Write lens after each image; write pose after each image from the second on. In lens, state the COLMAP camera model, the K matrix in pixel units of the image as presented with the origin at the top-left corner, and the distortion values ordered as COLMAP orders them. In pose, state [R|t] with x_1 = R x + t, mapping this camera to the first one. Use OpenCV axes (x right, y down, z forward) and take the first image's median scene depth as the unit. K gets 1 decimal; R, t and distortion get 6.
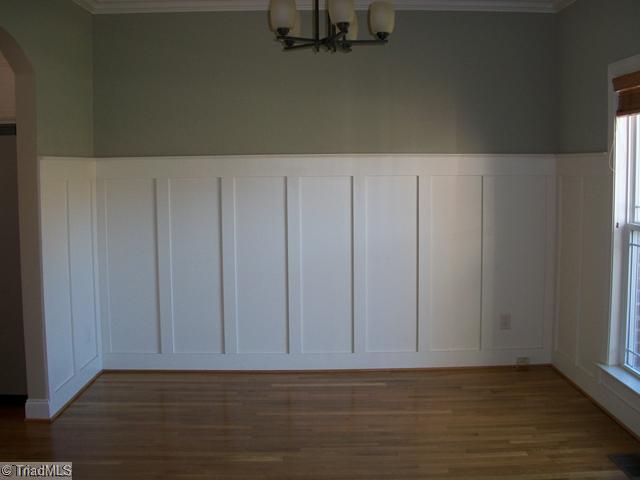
lens RADIAL K [[722.7, 0, 320.0], [0, 722.7, 240.0], [0, 0, 1]] dist [-0.306087, 0.604526]
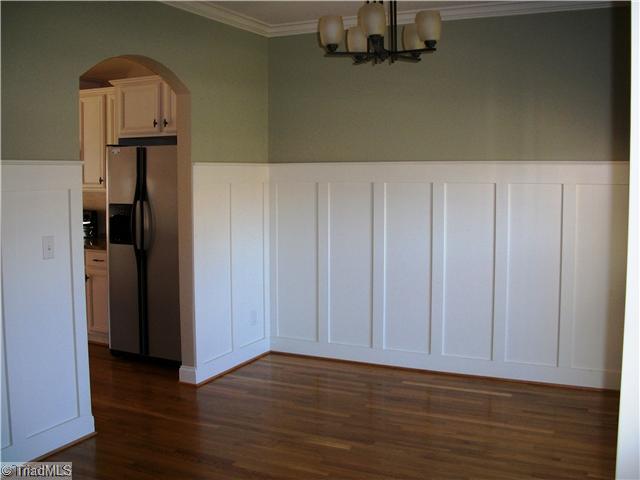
lens RADIAL K [[700.0, 0, 320.0], [0, 700.0, 240.0], [0, 0, 1]] dist [-0.143430, 0.003967]
pose [[0.889913, 0.046803, -0.453722, 0.313395], [-0.048390, 0.998796, 0.008120, -0.007313], [0.453556, 0.014730, 0.891106, 0.041202]]
